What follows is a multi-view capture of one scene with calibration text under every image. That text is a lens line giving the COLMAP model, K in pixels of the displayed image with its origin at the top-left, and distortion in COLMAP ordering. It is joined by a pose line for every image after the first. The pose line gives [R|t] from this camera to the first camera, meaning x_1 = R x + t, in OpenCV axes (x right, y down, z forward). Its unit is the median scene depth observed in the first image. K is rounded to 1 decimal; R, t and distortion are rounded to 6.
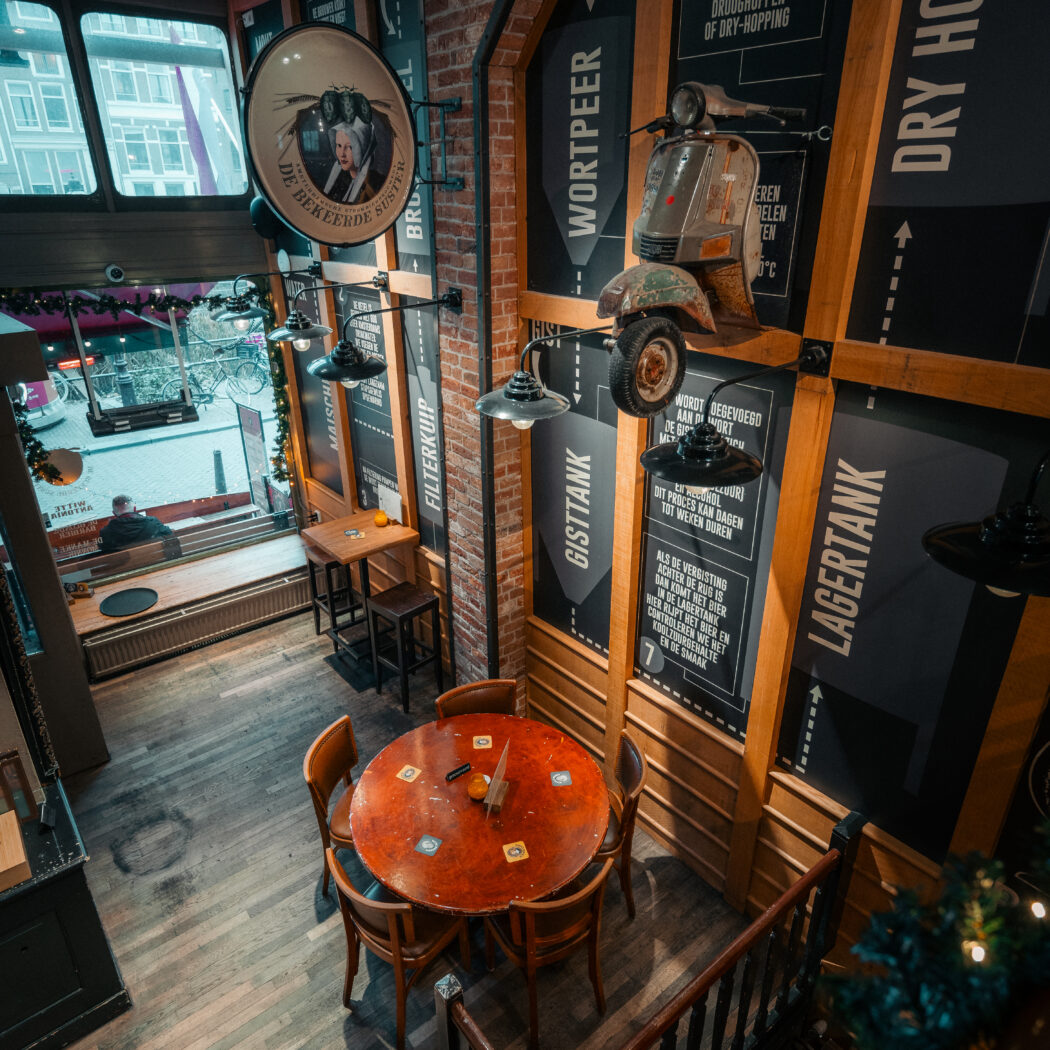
lens RADIAL K [[740.0, 0, 521.8], [0, 740.0, 519.9], [0, 0, 1]] dist [-0.002043, 0.006195]
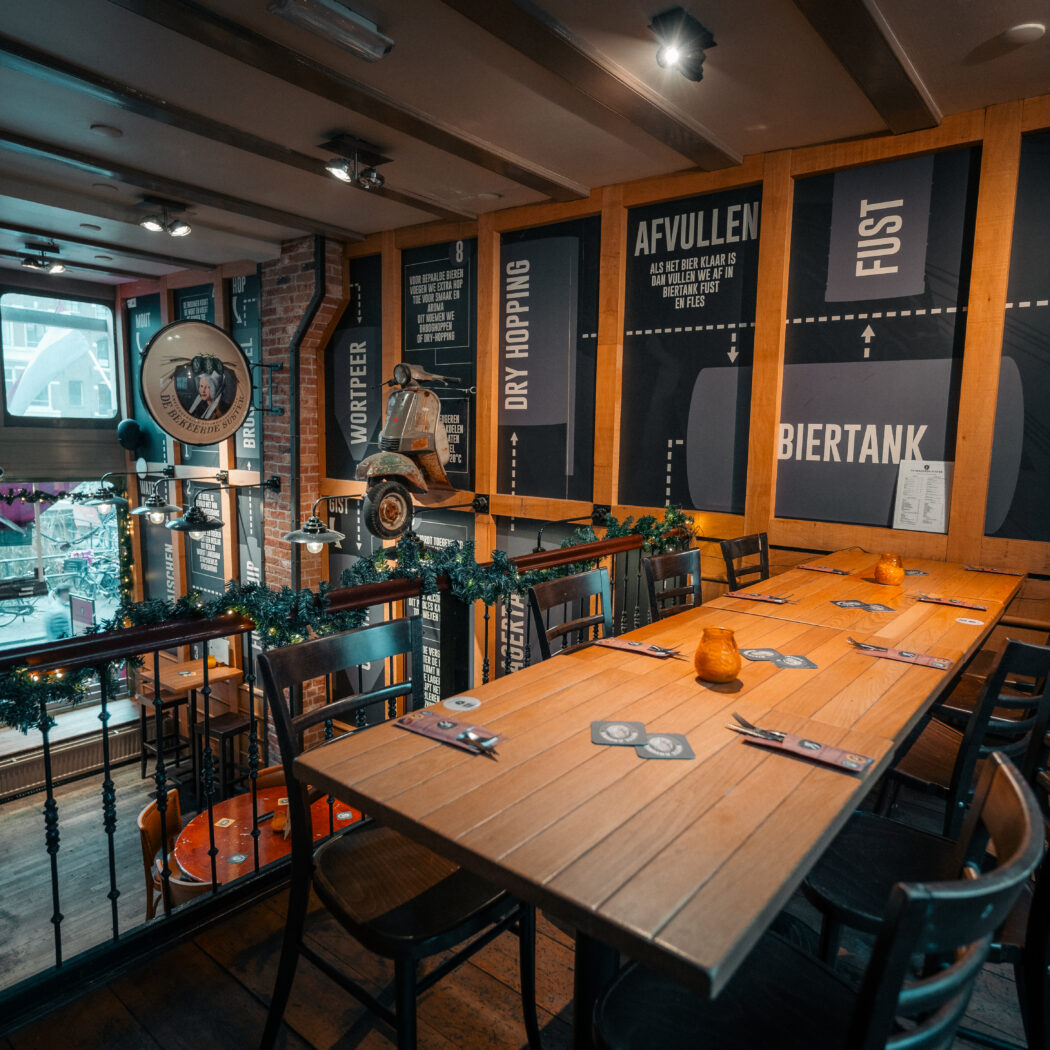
lens RADIAL K [[740.0, 0, 521.8], [0, 740.0, 519.9], [0, 0, 1]] dist [-0.002043, 0.006195]
pose [[0.977522, 0.001618, 0.210829, 0.093594], [0.061826, 0.953810, -0.293981, 0.280314], [-0.201566, 0.300407, 0.932270, -0.539243]]
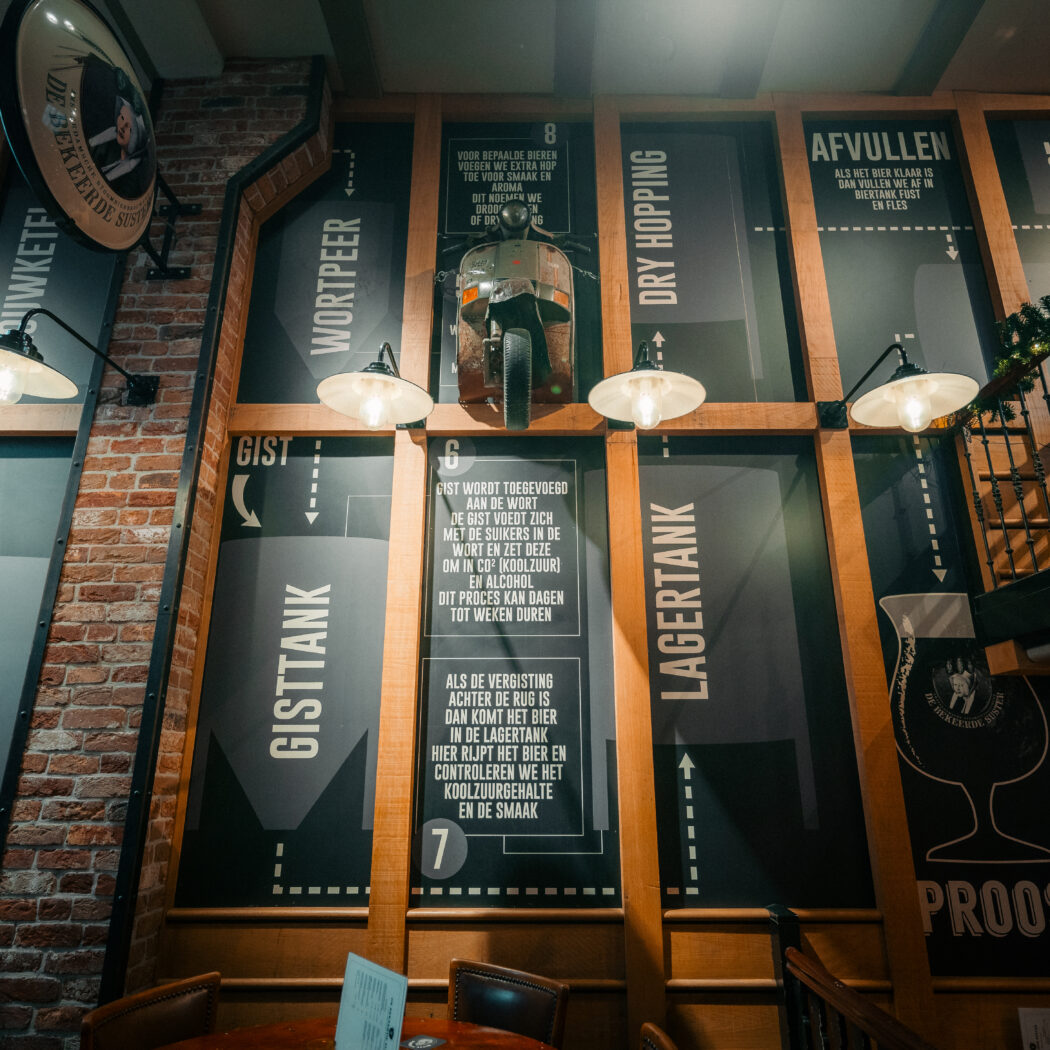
lens RADIAL K [[750.6, 0, 522.5], [0, 750.6, 518.1], [0, 0, 1]] dist [-0.003047, 0.006388]
pose [[0.650991, 0.250848, 0.716440, -0.424106], [0.308108, 0.775257, -0.551403, 0.421432], [-0.693743, 0.579700, 0.427397, 0.560572]]
